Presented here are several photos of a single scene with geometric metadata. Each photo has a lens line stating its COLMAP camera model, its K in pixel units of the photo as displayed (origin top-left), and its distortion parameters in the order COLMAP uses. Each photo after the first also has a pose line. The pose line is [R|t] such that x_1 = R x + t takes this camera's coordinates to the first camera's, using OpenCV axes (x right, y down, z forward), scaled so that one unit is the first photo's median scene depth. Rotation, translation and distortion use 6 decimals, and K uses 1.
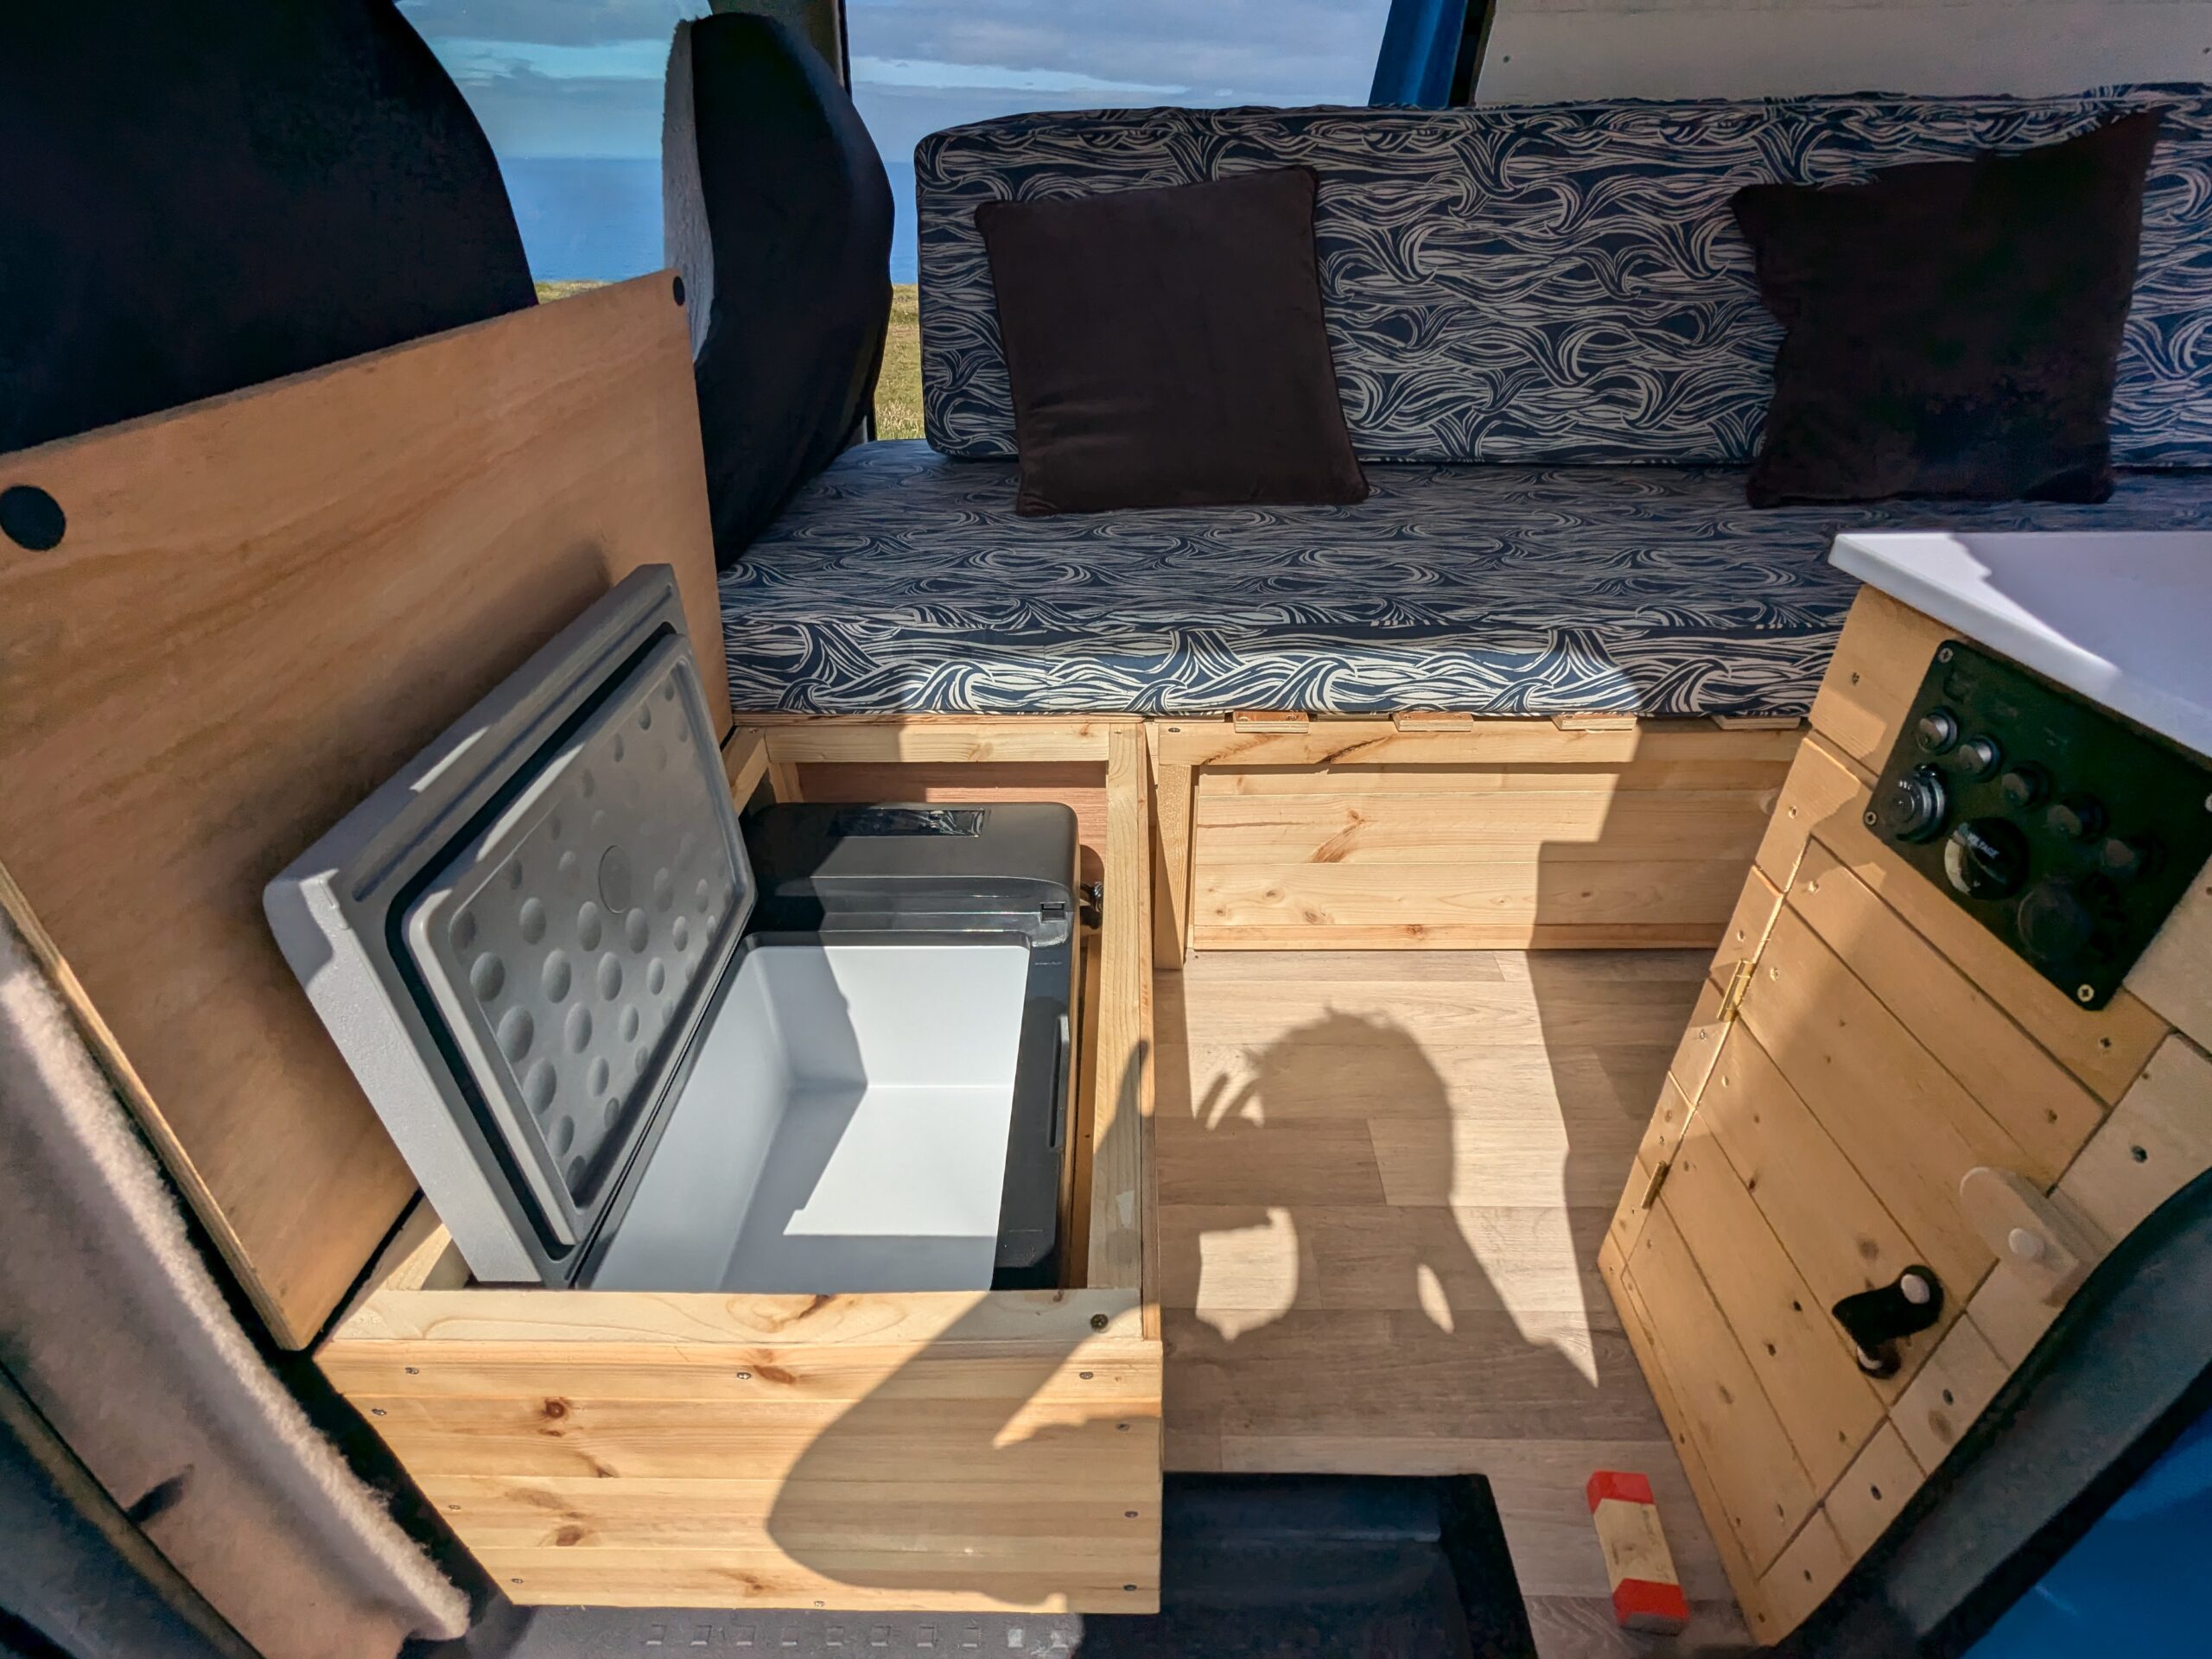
lens RADIAL K [[1034.9, 0, 1106.0], [0, 1034.9, 829.5], [0, 0, 1]] dist [-0.003970, 0.001141]
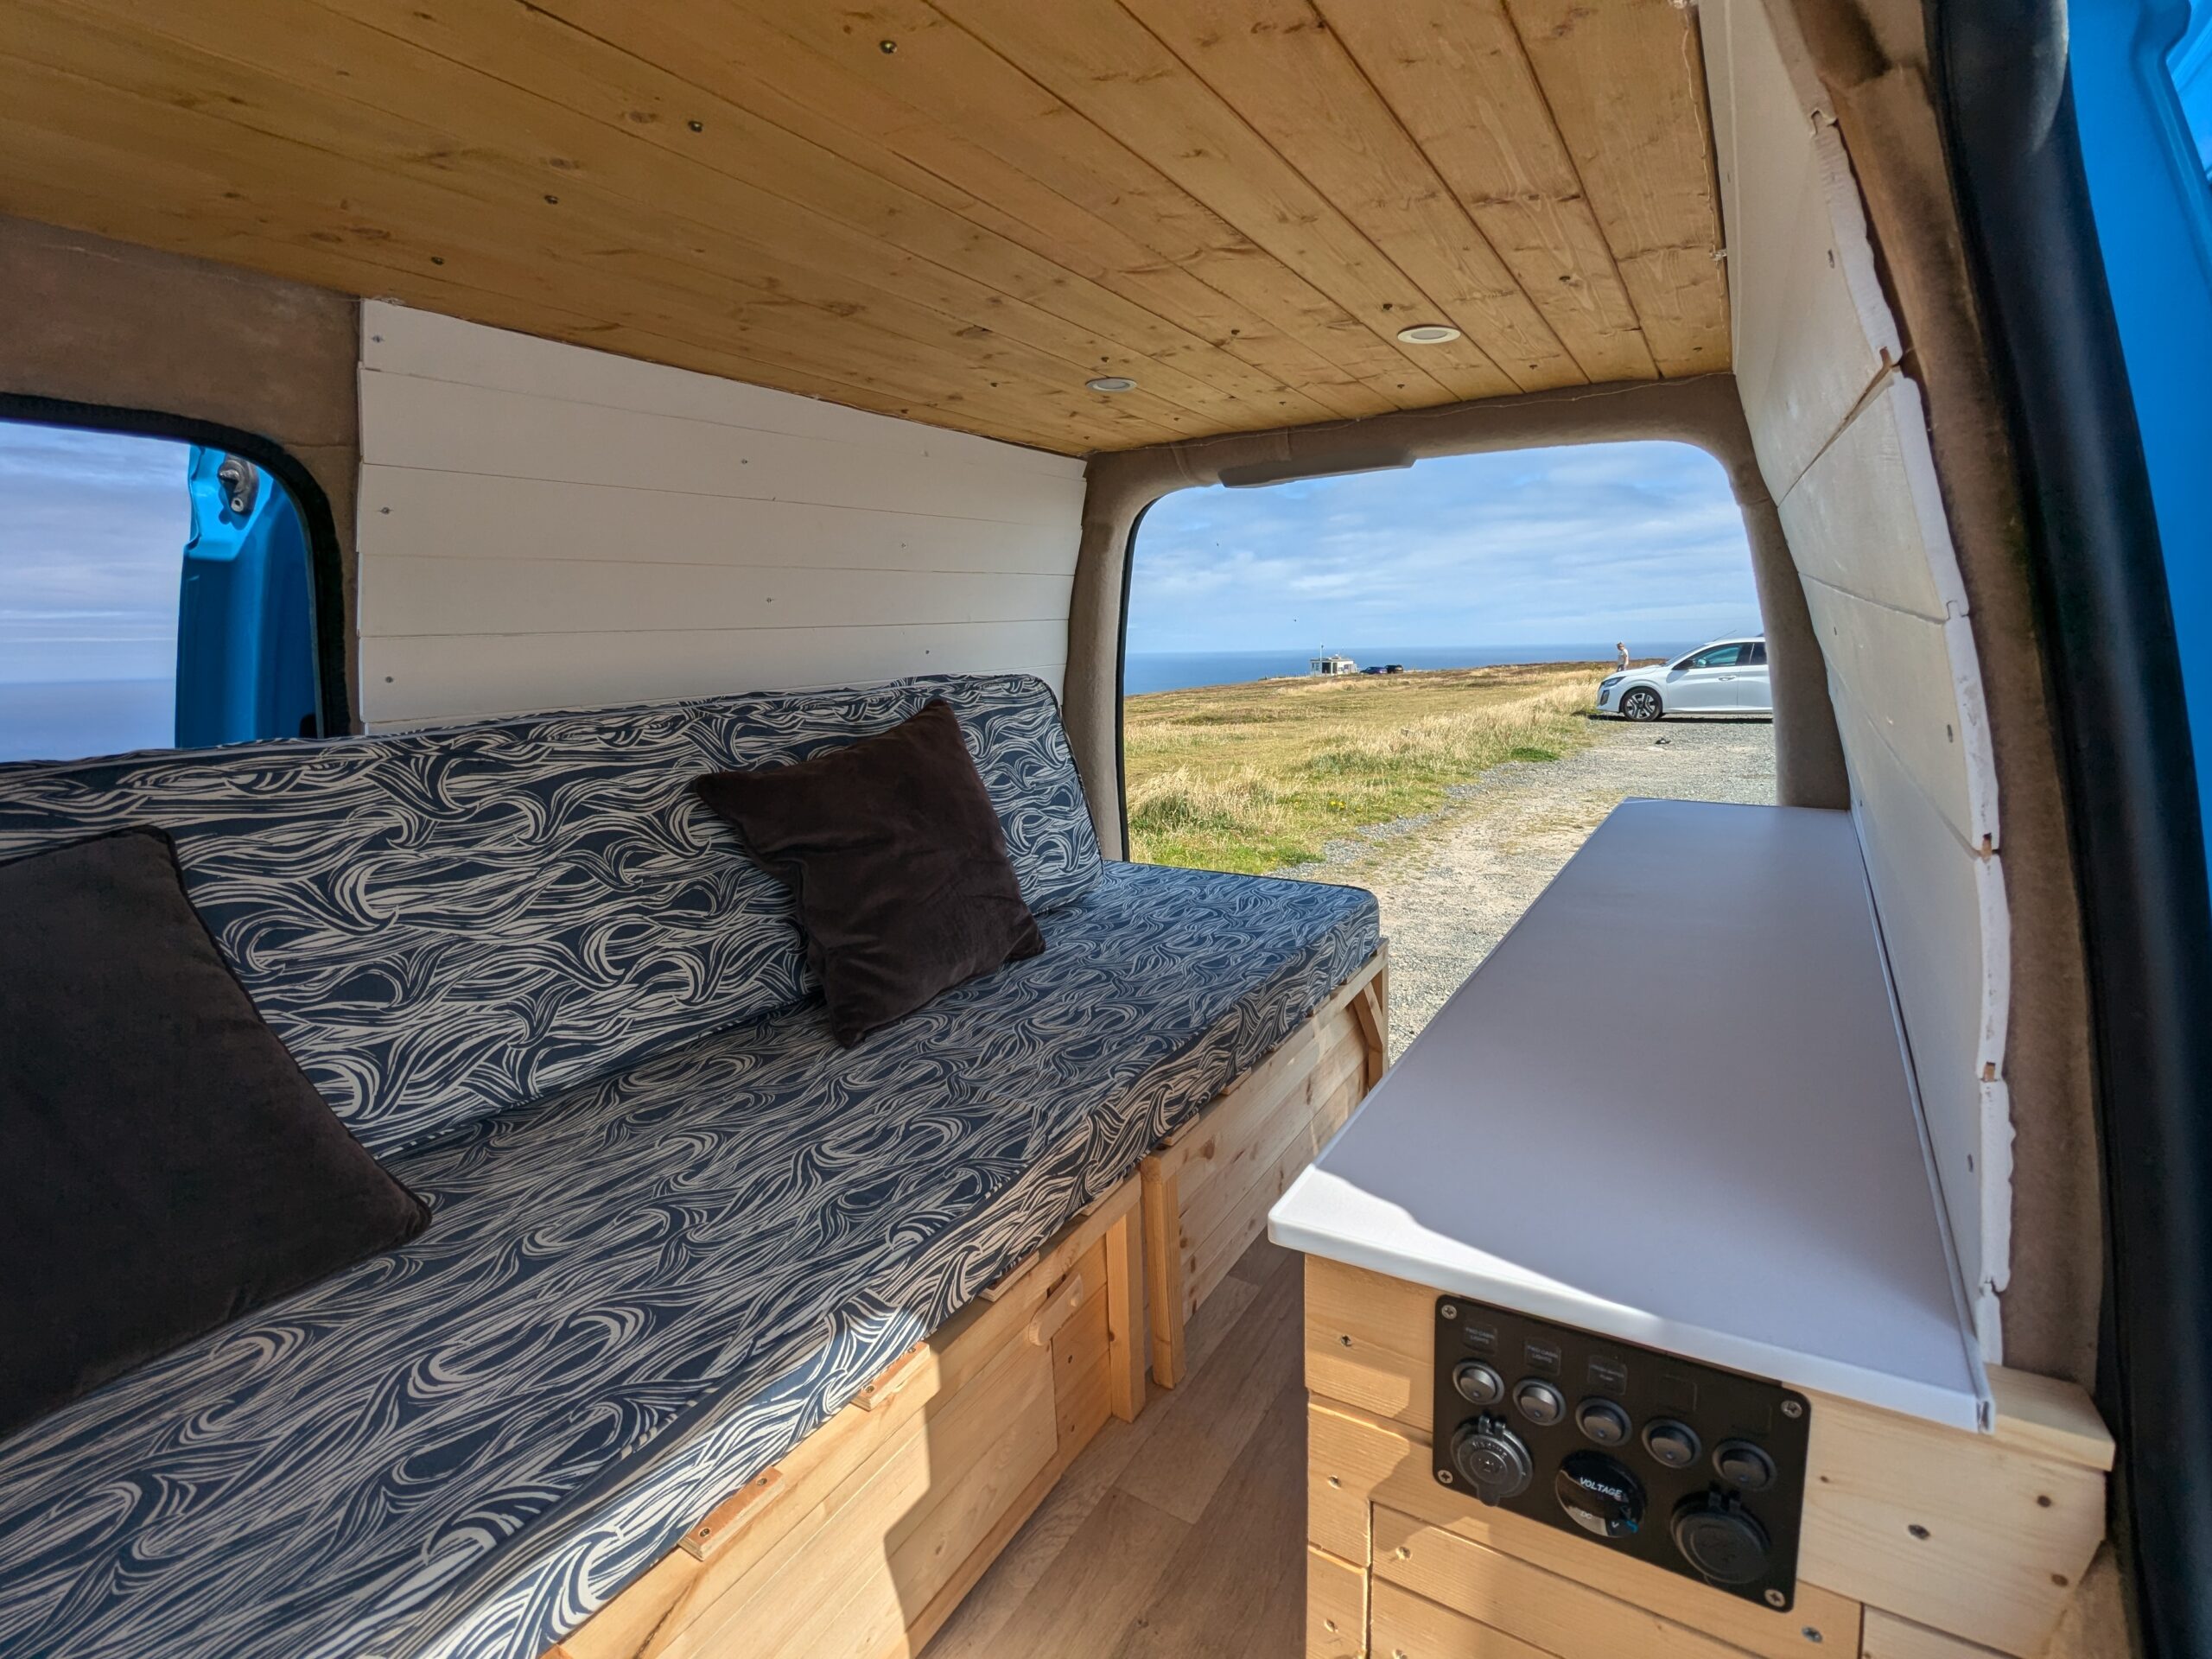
lens RADIAL K [[1049.1, 0, 1098.2], [0, 1049.1, 842.1], [0, 0, 1]] dist [0.001878, 0.001215]
pose [[0.525412, -0.178420, 0.831931, -0.057974], [0.487210, 0.864685, -0.122256, -0.239563], [-0.697545, 0.469559, 0.541244, 0.180465]]
